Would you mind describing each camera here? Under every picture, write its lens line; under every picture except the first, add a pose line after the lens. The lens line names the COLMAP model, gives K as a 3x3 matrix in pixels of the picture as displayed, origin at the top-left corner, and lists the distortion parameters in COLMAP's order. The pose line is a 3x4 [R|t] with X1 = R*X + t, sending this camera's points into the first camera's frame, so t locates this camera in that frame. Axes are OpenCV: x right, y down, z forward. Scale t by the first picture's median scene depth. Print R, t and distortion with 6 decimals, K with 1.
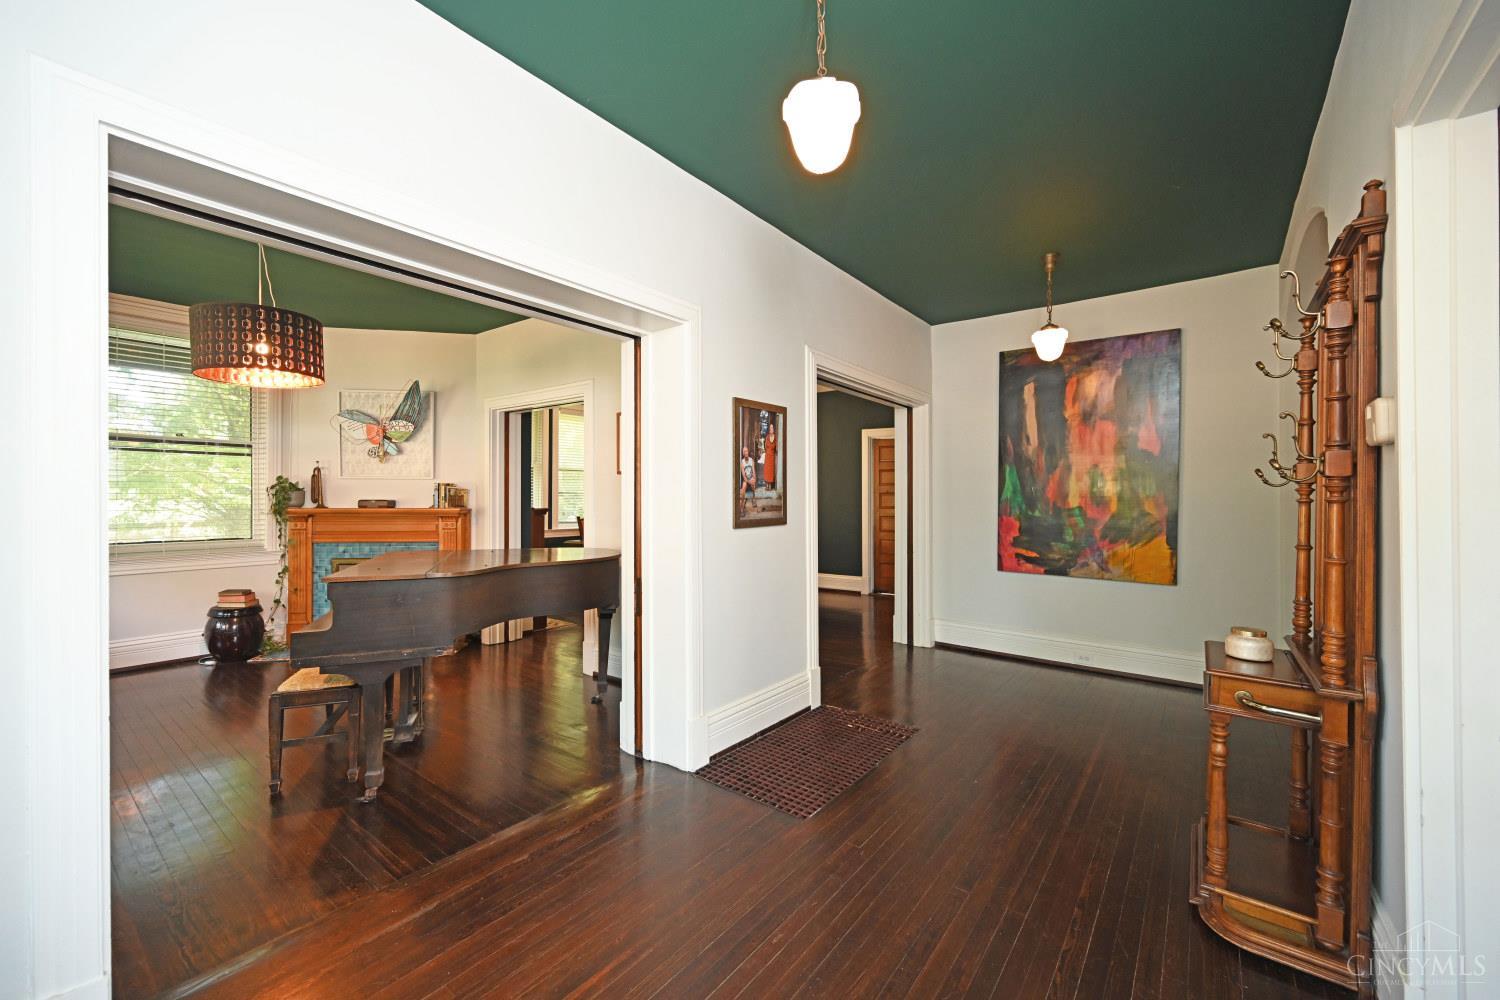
lens RADIAL K [[598.2, 0, 754.7], [0, 598.2, 503.5], [0, 0, 1]] dist [0.001371, 0.000556]
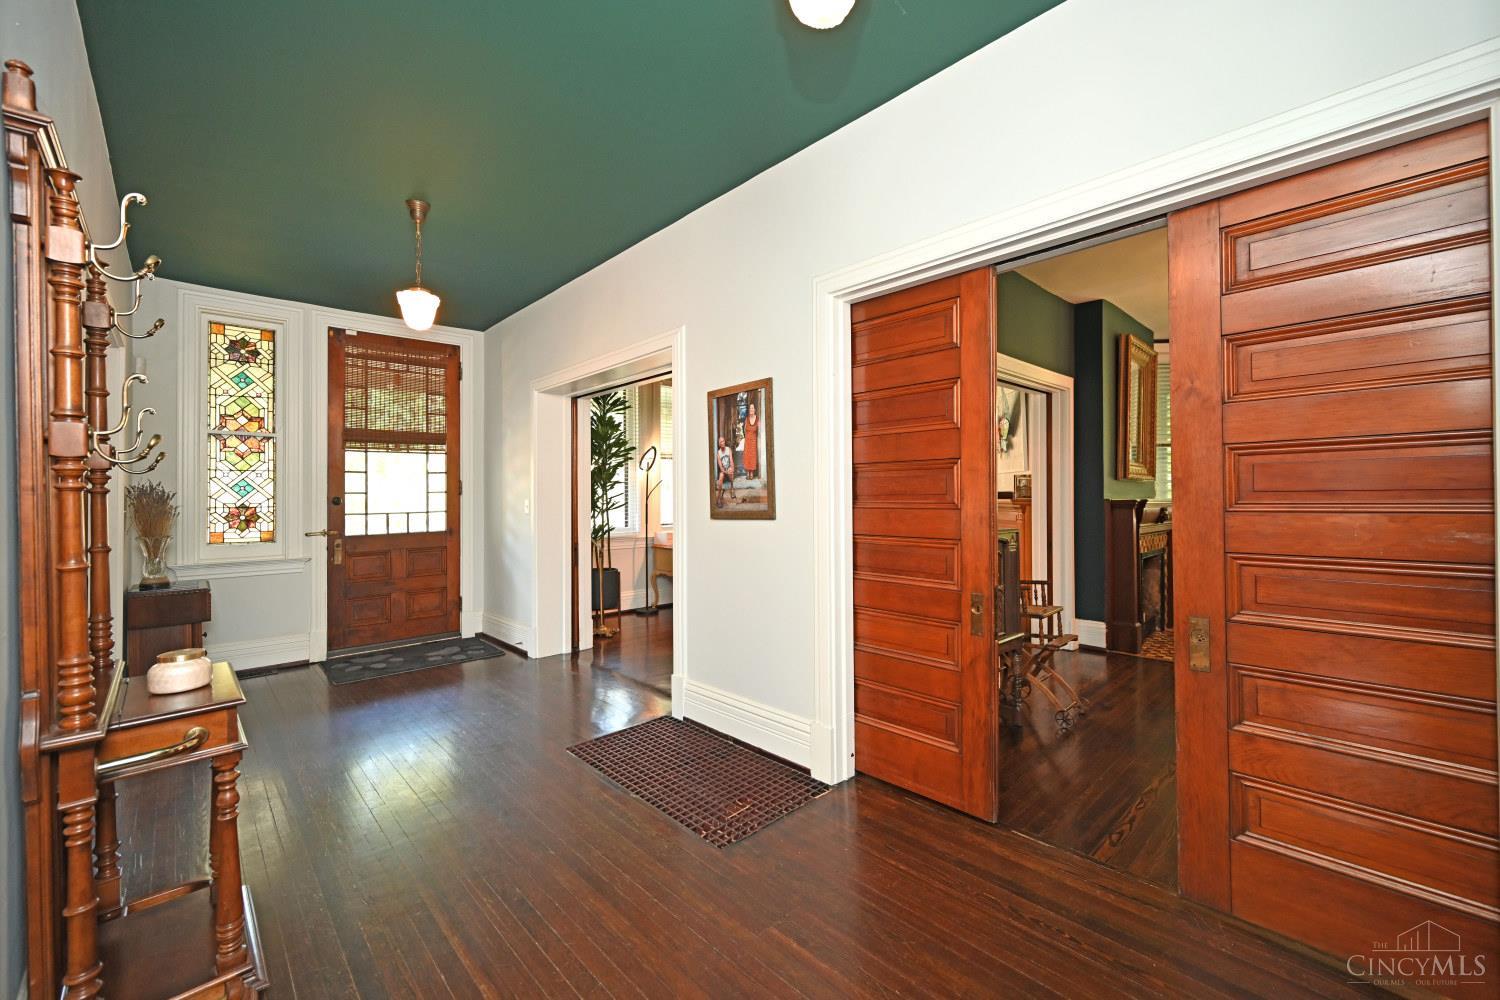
lens RADIAL K [[598.2, 0, 747.1], [0, 598.2, 497.0], [0, 0, 1]] dist [0.001371, 0.000556]
pose [[-0.162105, -0.000859, -0.986773, 0.926978], [0.006118, 0.999980, -0.001875, 0.006103], [0.986755, -0.006342, -0.162096, 1.170419]]
